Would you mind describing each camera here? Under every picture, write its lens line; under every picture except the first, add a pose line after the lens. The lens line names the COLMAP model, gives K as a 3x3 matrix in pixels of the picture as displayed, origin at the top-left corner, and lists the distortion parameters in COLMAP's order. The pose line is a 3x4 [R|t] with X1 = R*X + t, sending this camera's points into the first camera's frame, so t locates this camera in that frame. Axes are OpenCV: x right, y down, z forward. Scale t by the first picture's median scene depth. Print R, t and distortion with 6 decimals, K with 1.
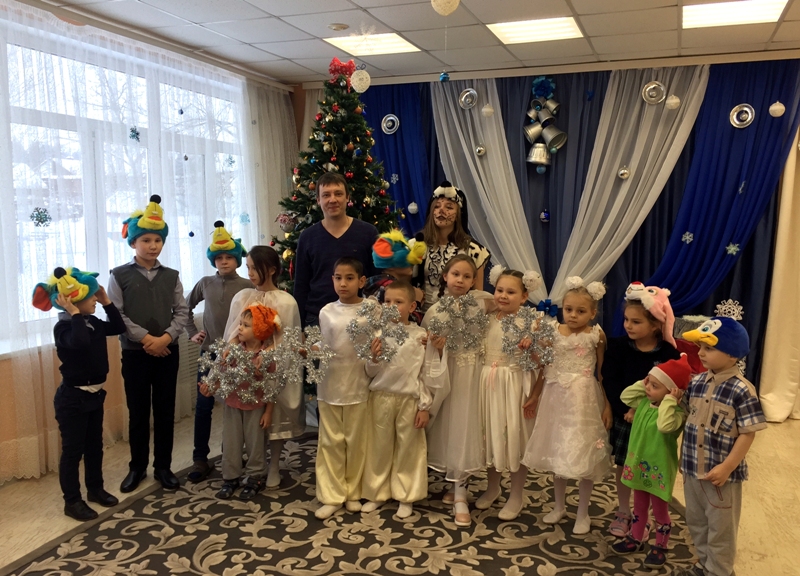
lens RADIAL K [[691.8, 0, 400.5], [0, 691.8, 294.2], [0, 0, 1]] dist [0.053836, -0.113480]
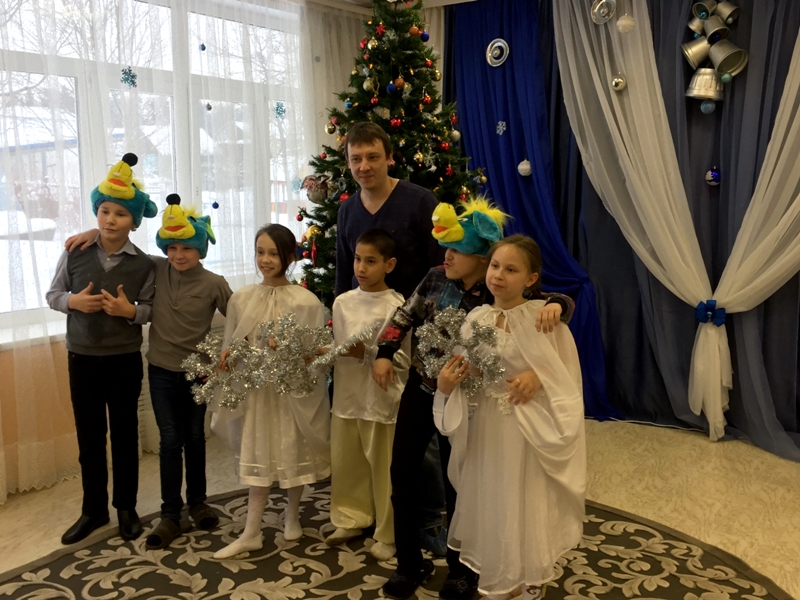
lens RADIAL K [[819.4, 0, 400.0], [0, 819.4, 300.0], [0, 0, 1]] dist [0.078354, -0.136762]
pose [[0.965825, 0.027611, -0.257719, 0.149041], [-0.019596, 0.999243, 0.033618, -0.015897], [0.258452, -0.027419, 0.965635, 0.164898]]
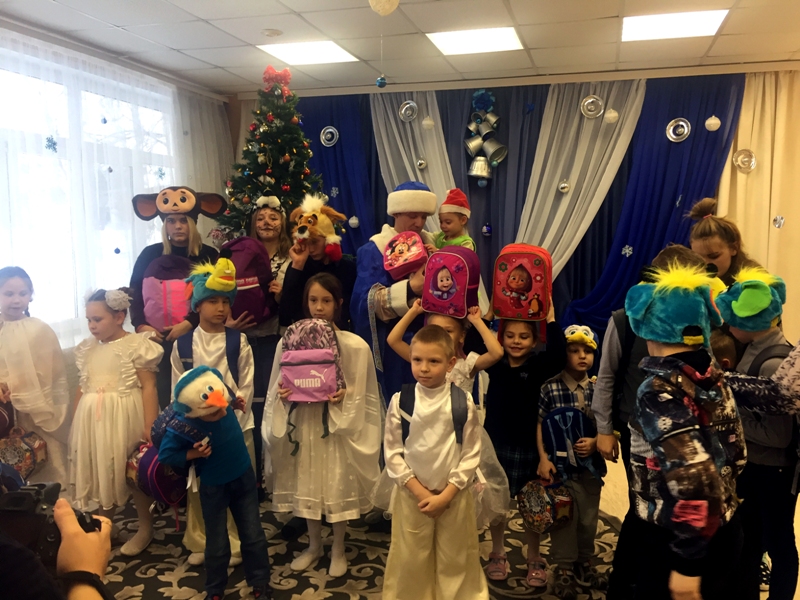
lens RADIAL K [[680.5, 0, 403.0], [0, 680.5, 302.6], [0, 0, 1]] dist [0.019346, -0.006800]
pose [[0.996274, -0.013613, 0.085161, 0.004940], [0.014080, 0.999889, -0.004888, -0.006614], [-0.085085, 0.006068, 0.996355, 0.048400]]
